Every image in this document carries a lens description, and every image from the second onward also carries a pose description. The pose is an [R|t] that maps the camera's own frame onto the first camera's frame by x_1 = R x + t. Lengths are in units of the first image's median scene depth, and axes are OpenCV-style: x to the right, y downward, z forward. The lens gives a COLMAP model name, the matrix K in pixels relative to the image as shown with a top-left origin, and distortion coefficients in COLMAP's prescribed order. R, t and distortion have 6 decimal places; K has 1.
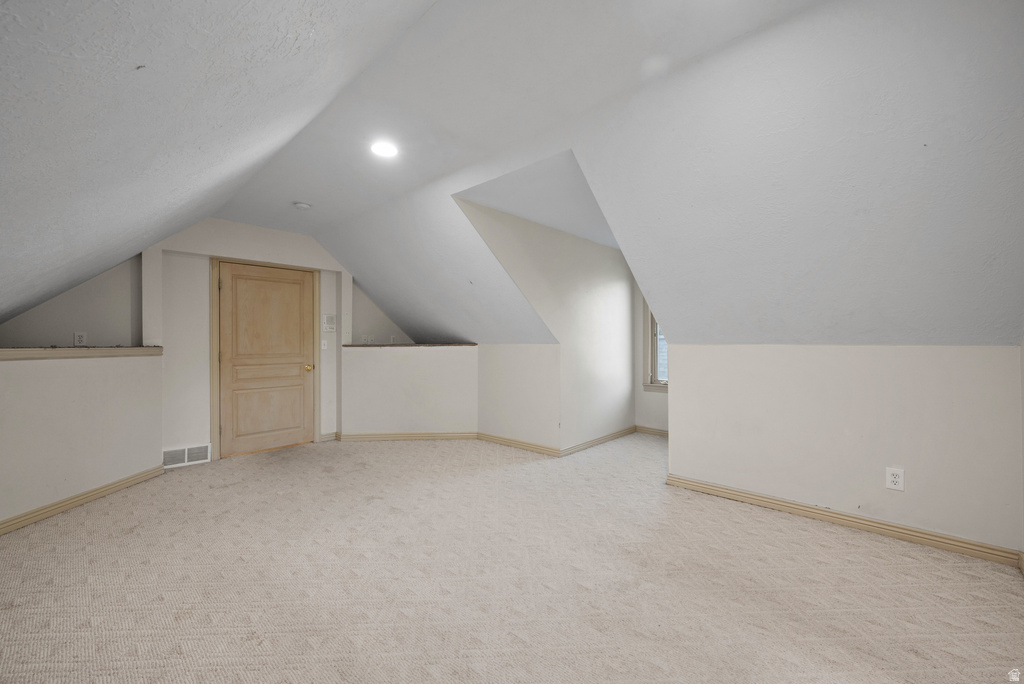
lens RADIAL K [[419.2, 0, 510.6], [0, 419.2, 340.0], [0, 0, 1]] dist [0.000933, -0.000041]
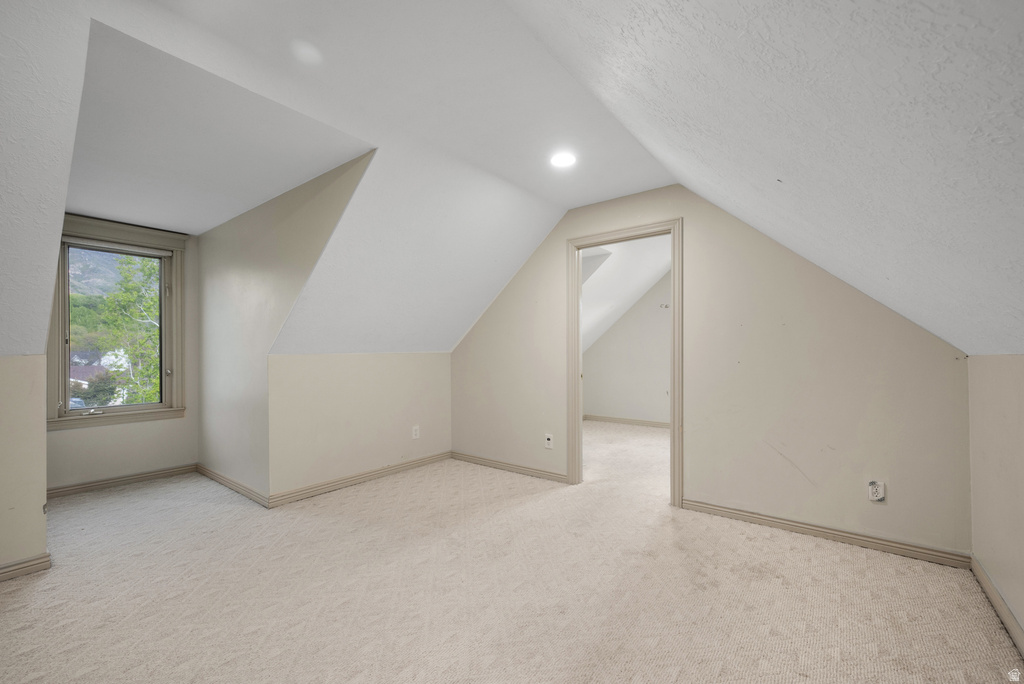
lens RADIAL K [[419.2, 0, 536.3], [0, 419.2, 350.6], [0, 0, 1]] dist [0.000933, -0.000041]
pose [[-0.139769, 0.003776, 0.990177, -0.757220], [-0.001243, 0.999991, -0.003989, 0.006128], [-0.990183, -0.001789, -0.139763, 0.691718]]
